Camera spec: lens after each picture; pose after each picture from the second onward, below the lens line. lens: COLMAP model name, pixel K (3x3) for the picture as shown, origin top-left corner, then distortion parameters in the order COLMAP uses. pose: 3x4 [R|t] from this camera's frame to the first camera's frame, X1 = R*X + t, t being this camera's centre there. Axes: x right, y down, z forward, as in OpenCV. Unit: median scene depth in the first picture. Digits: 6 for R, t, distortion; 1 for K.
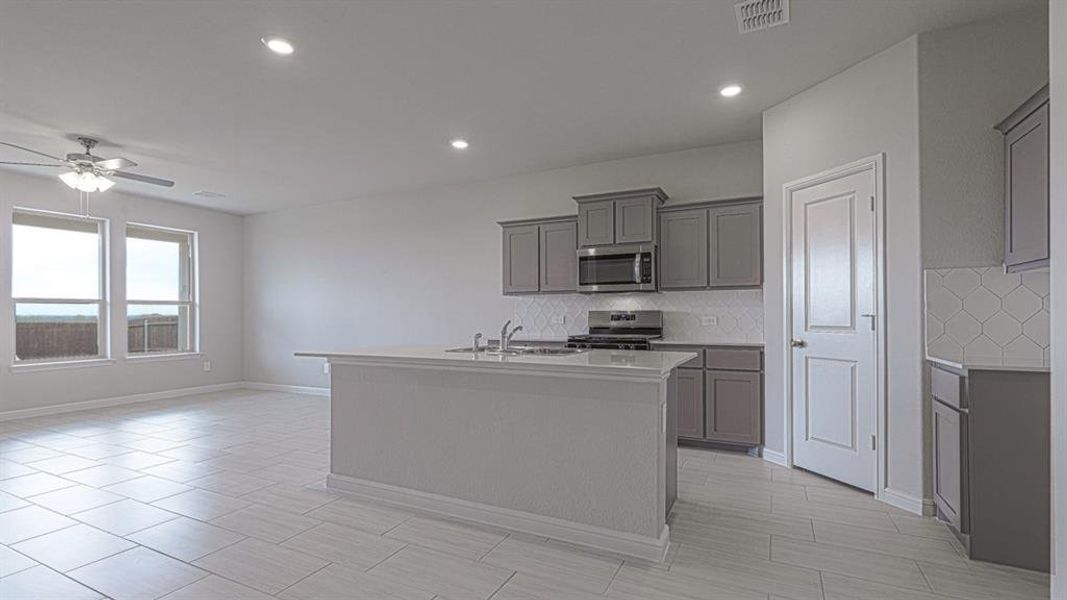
lens RADIAL K [[490.3, 0, 532.3], [0, 490.3, 312.8], [0, 0, 1]] dist [0.001953, 0.000509]
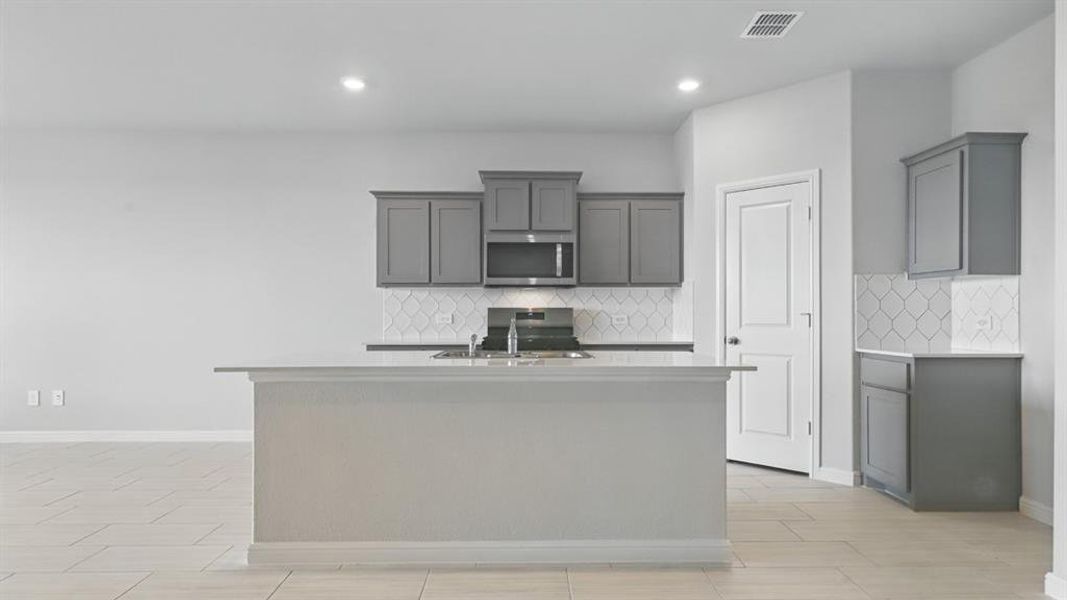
lens RADIAL K [[600.3, 0, 536.3], [0, 600.3, 310.9], [0, 0, 1]] dist [0.002607, 0.001095]
pose [[0.885070, 0.006027, 0.465418, -0.355889], [-0.005890, 0.999981, -0.001749, 0.003738], [-0.465420, -0.001193, 0.885089, 0.061333]]
